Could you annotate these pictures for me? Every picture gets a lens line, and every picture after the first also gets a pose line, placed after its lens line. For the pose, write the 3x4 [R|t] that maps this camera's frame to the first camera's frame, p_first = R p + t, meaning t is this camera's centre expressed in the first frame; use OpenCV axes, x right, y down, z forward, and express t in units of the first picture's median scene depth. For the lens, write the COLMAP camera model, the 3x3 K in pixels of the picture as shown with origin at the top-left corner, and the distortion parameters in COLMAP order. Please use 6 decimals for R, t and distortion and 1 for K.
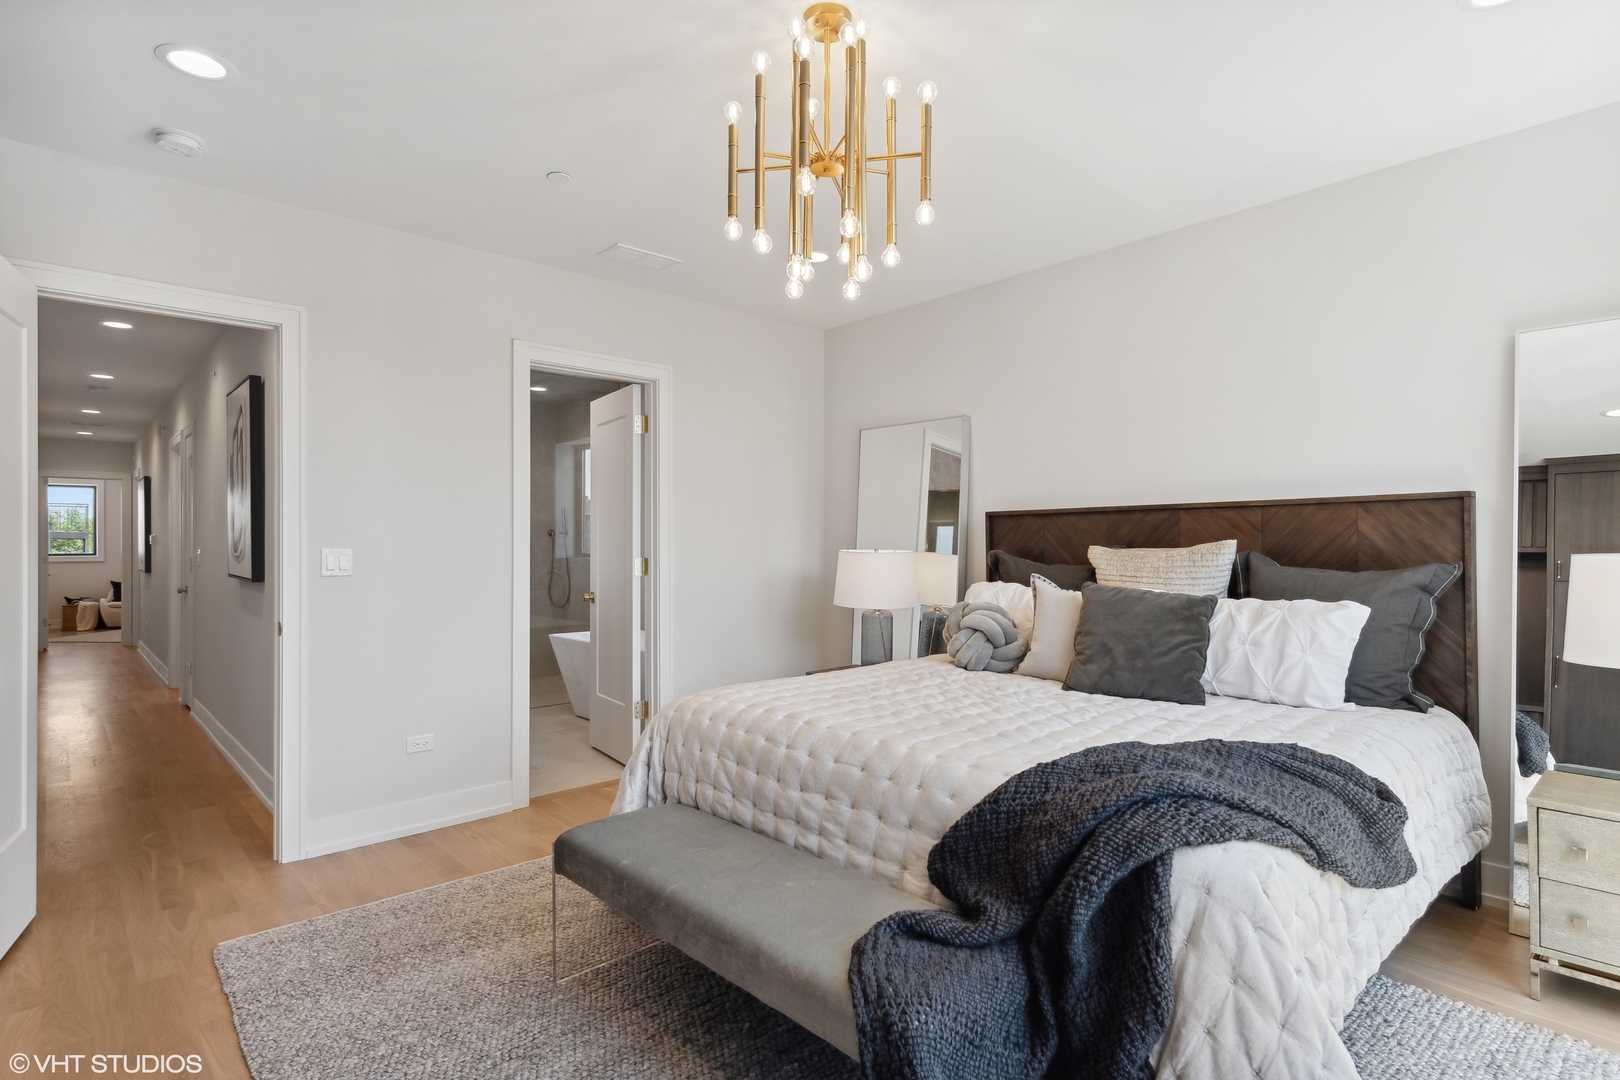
lens RADIAL K [[810.3, 0, 810.0], [0, 810.3, 540.0], [0, 0, 1]] dist [0.002119, -0.002211]
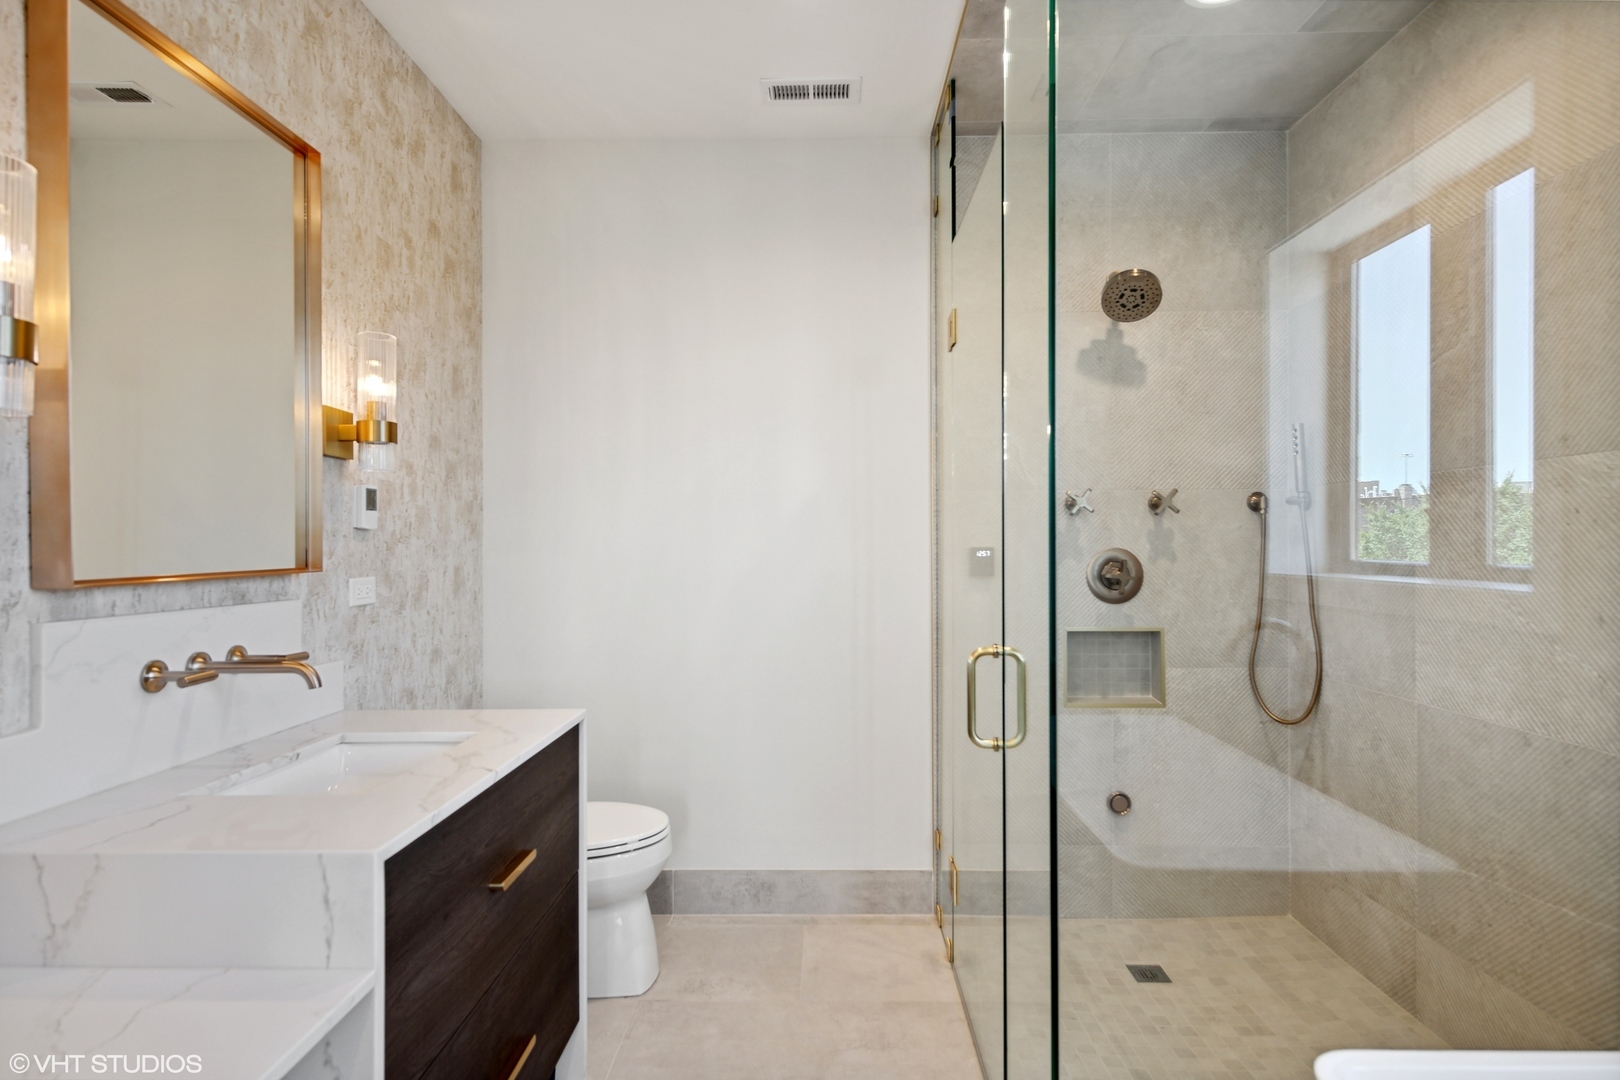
lens RADIAL K [[852.2, 0, 810.0], [0, 852.2, 540.0], [0, 0, 1]] dist [0.000207, -0.000363]
pose [[0.715673, -0.002466, -0.698431, -0.202721], [0.009054, 0.999942, 0.005747, 0.003807], [0.698377, -0.010437, 0.715654, 0.609056]]
